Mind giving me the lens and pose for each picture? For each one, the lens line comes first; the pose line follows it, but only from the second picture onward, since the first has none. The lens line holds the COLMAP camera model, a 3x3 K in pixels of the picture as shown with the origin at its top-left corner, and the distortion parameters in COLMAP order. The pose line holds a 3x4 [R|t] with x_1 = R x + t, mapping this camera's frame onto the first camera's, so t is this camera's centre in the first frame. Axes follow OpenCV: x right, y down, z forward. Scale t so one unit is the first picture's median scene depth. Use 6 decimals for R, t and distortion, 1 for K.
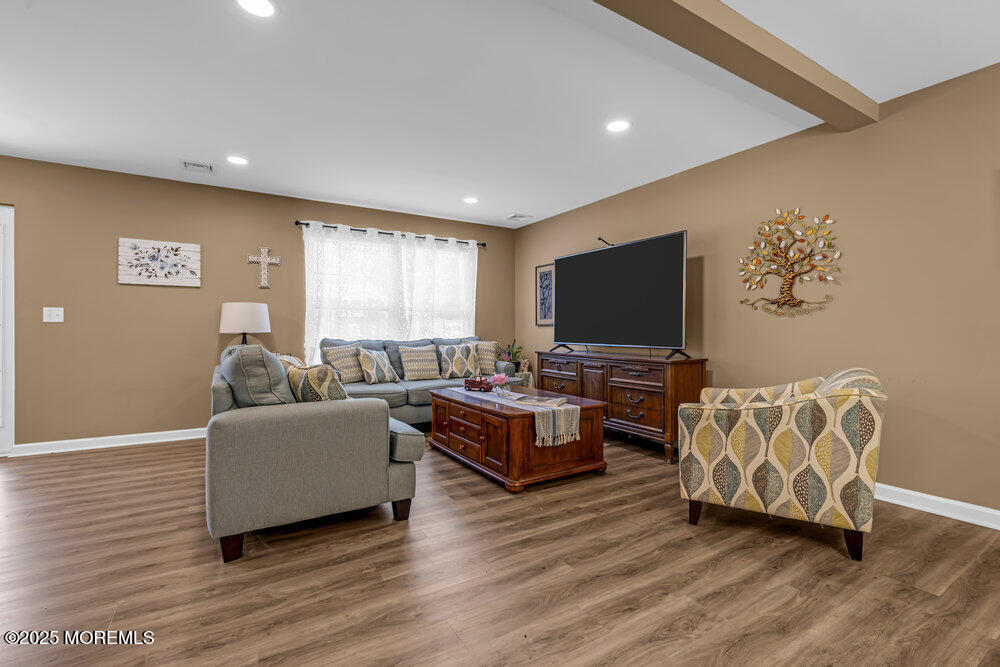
lens RADIAL K [[447.8, 0, 497.0], [0, 447.8, 327.6], [0, 0, 1]] dist [-0.009436, 0.003551]
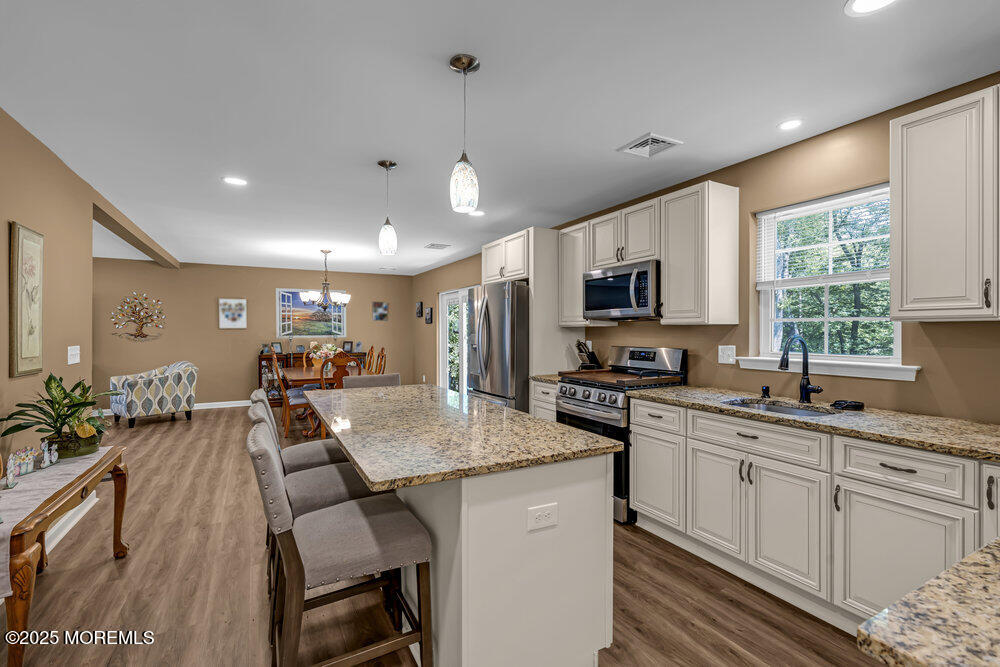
lens RADIAL K [[459.3, 0, 499.0], [0, 459.3, 331.4], [0, 0, 1]] dist [-0.007127, 0.004717]
pose [[0.061919, -0.001524, 0.998080, -1.191848], [-0.007072, 0.999973, 0.001966, -0.073781], [-0.998056, -0.007180, 0.061907, -0.727006]]
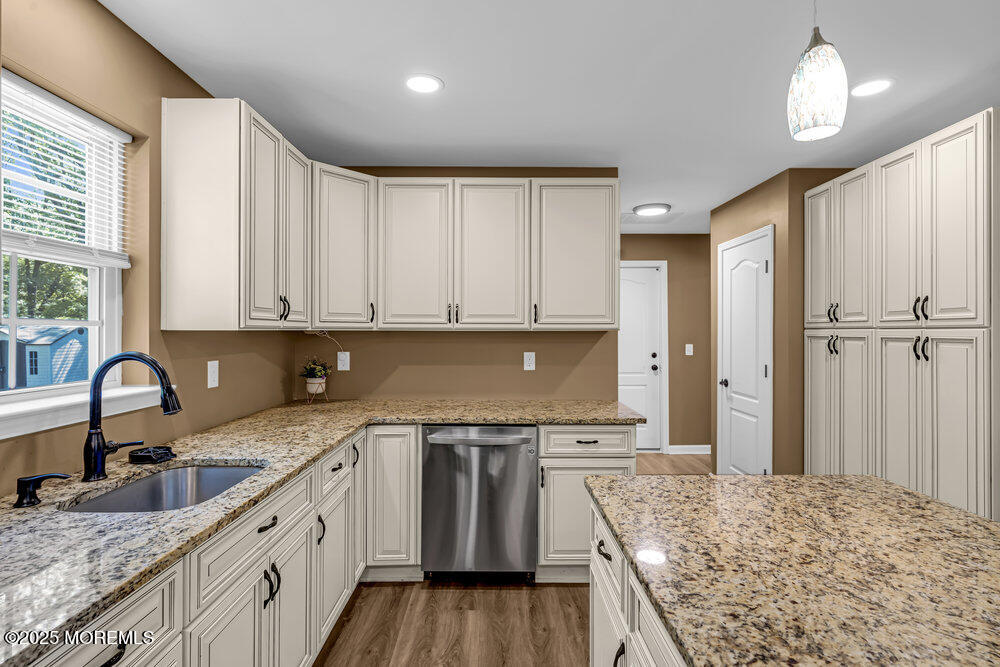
lens RADIAL K [[489.5, 0, 498.5], [0, 489.5, 329.8], [0, 0, 1]] dist [-0.003239, -0.001018]
pose [[-0.520777, -0.006698, -0.853666, -0.371098], [0.003336, 0.999946, -0.009880, -0.081755], [0.853686, -0.007994, -0.520727, -0.671144]]
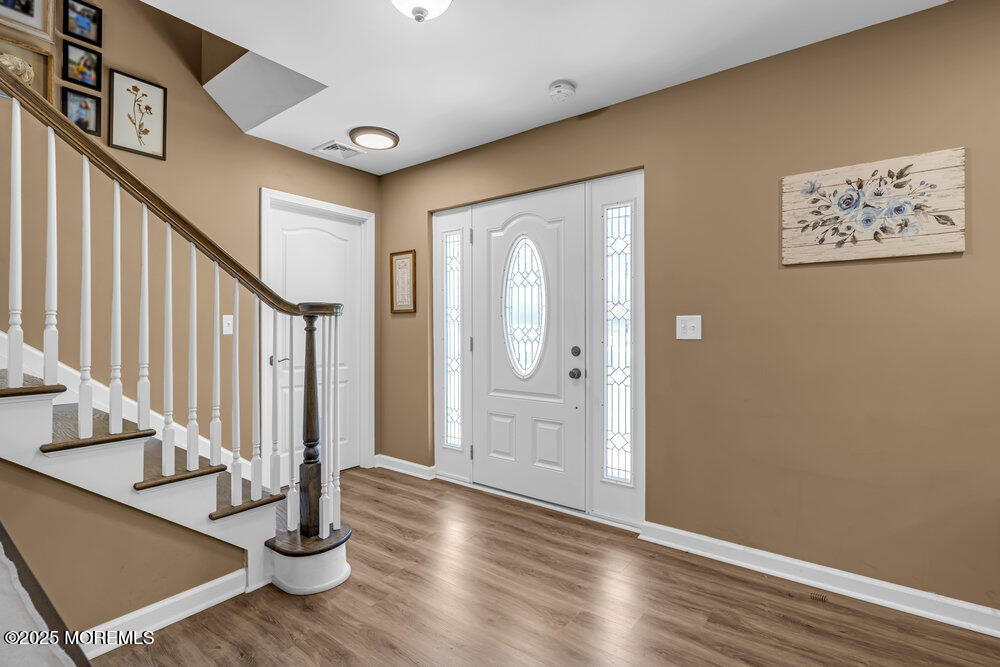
lens RADIAL K [[471.7, 0, 503.0], [0, 471.7, 328.4], [0, 0, 1]] dist [0.000580, -0.001961]
pose [[0.363819, -0.004015, -0.931461, -0.444180], [0.007402, 0.999972, -0.001419, -0.025888], [0.931440, -0.006378, 0.363838, 0.481986]]
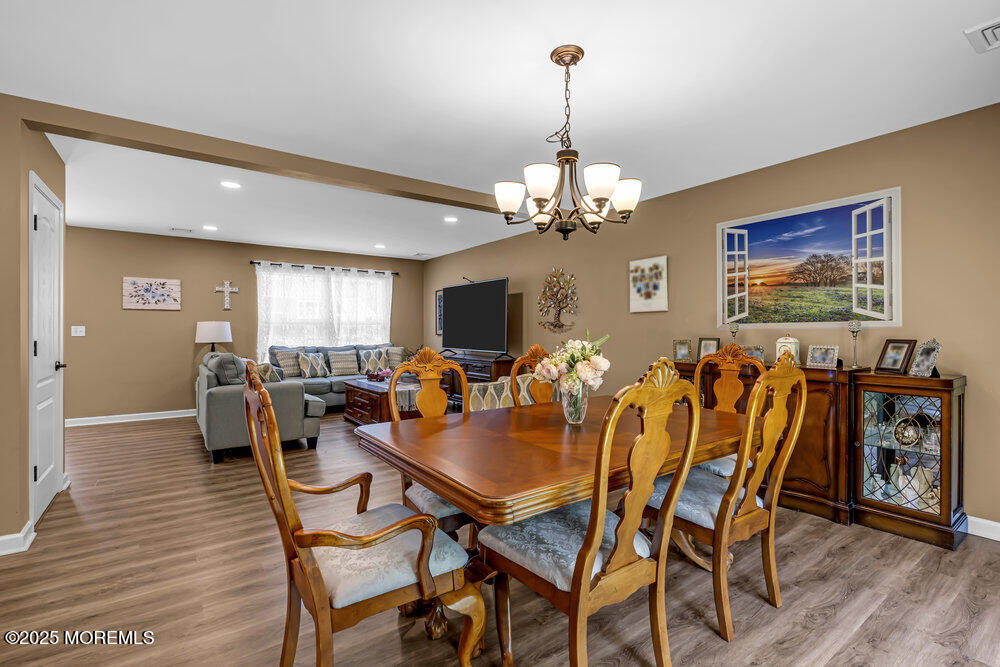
lens RADIAL K [[459.3, 0, 496.1], [0, 459.3, 331.0], [0, 0, 1]] dist [-0.007127, 0.004717]
pose [[0.997544, -0.001166, 0.070026, 0.241535], [0.000703, 0.999978, 0.006642, -0.035423], [-0.070032, -0.006577, 0.997523, -0.544264]]
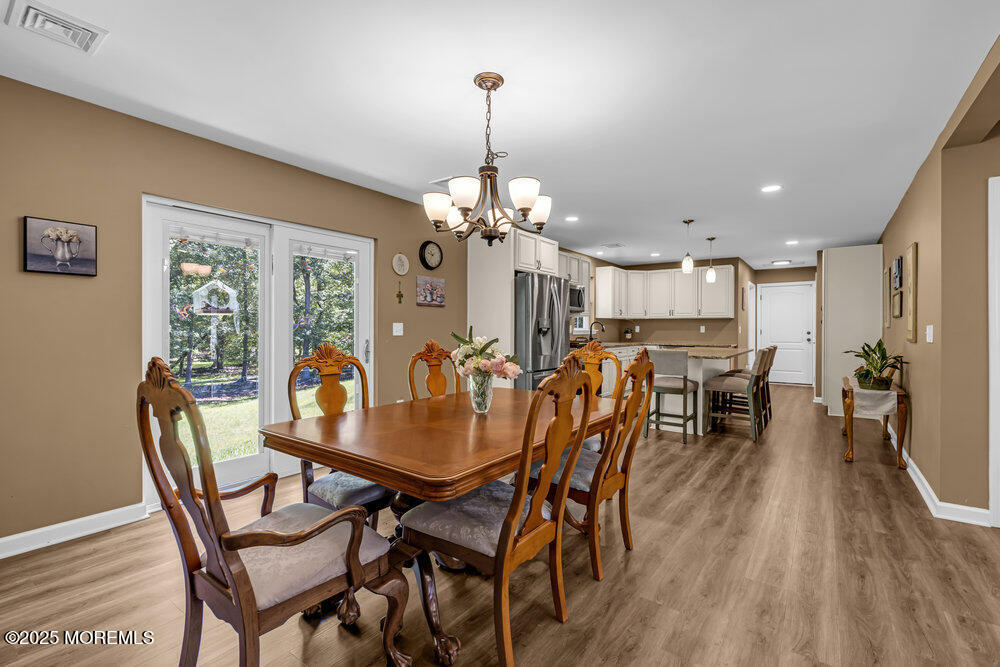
lens RADIAL K [[447.8, 0, 499.9], [0, 447.8, 328.4], [0, 0, 1]] dist [-0.009436, 0.003551]
pose [[-0.925434, -0.005165, -0.378873, 0.552870], [-0.003742, 0.999983, -0.004491, -0.029848], [0.378890, -0.002738, -0.925438, 0.496143]]
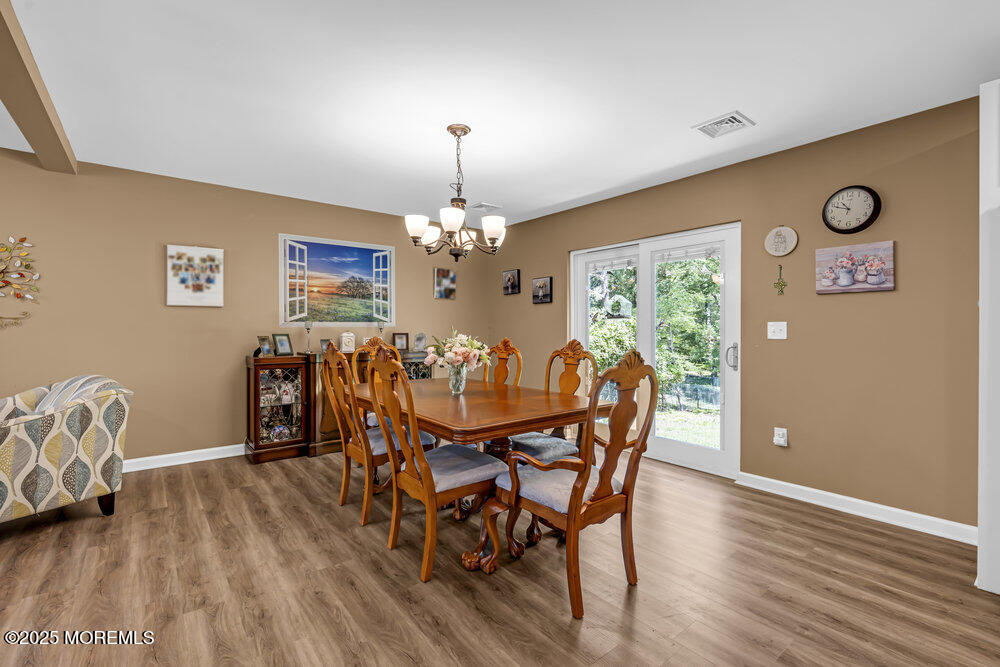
lens RADIAL K [[459.3, 0, 501.1], [0, 459.3, 321.1], [0, 0, 1]] dist [-0.007127, 0.004717]
pose [[-0.123767, 0.017086, 0.992164, -0.371474], [-0.008120, 0.999801, -0.018231, -0.029352], [-0.992278, -0.010313, -0.123604, -0.007596]]
